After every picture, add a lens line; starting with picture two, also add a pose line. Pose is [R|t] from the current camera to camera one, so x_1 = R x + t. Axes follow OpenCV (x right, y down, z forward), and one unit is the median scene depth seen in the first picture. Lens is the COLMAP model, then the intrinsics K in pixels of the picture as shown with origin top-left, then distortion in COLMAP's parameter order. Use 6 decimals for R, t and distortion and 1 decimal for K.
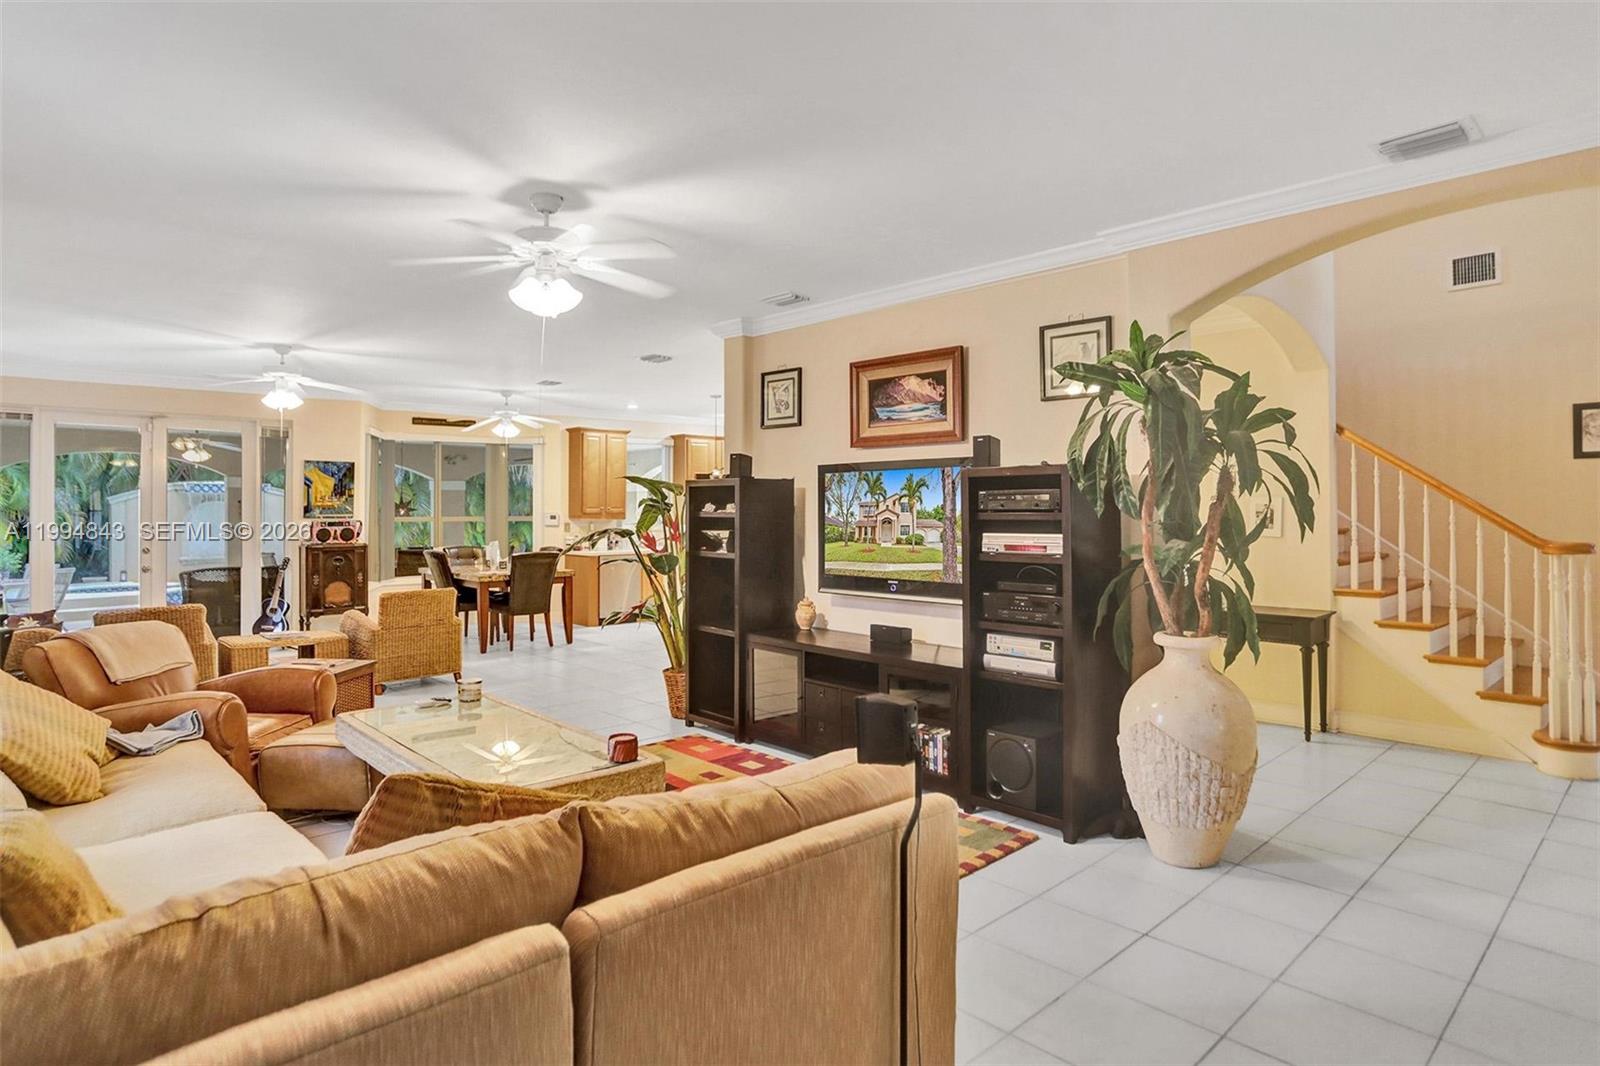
lens RADIAL K [[857.6, 0, 854.9], [0, 857.6, 511.1], [0, 0, 1]] dist [-0.038550, 0.009009]
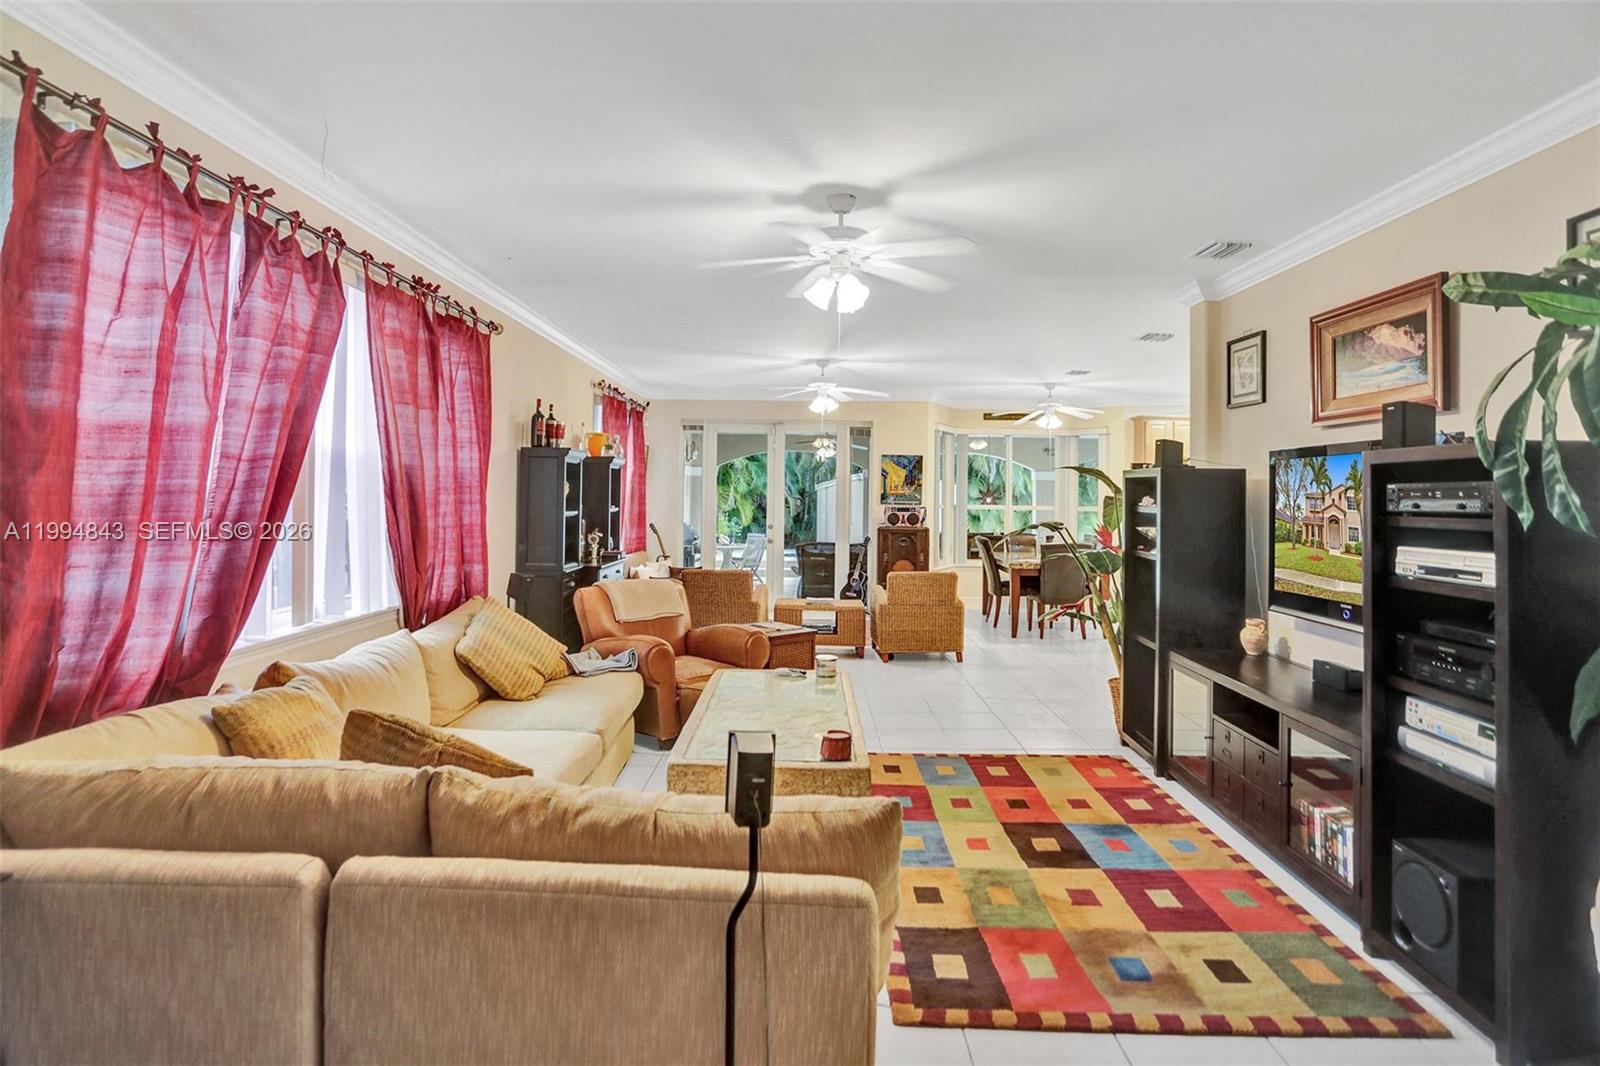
lens RADIAL K [[857.6, 0, 827.7], [0, 857.6, 485.1], [0, 0, 1]] dist [-0.038550, 0.009009]
pose [[0.711984, 0.005448, -0.702175, 0.215292], [-0.018909, 0.999756, -0.011416, -0.004804], [0.701942, 0.021405, 0.711913, 0.153042]]
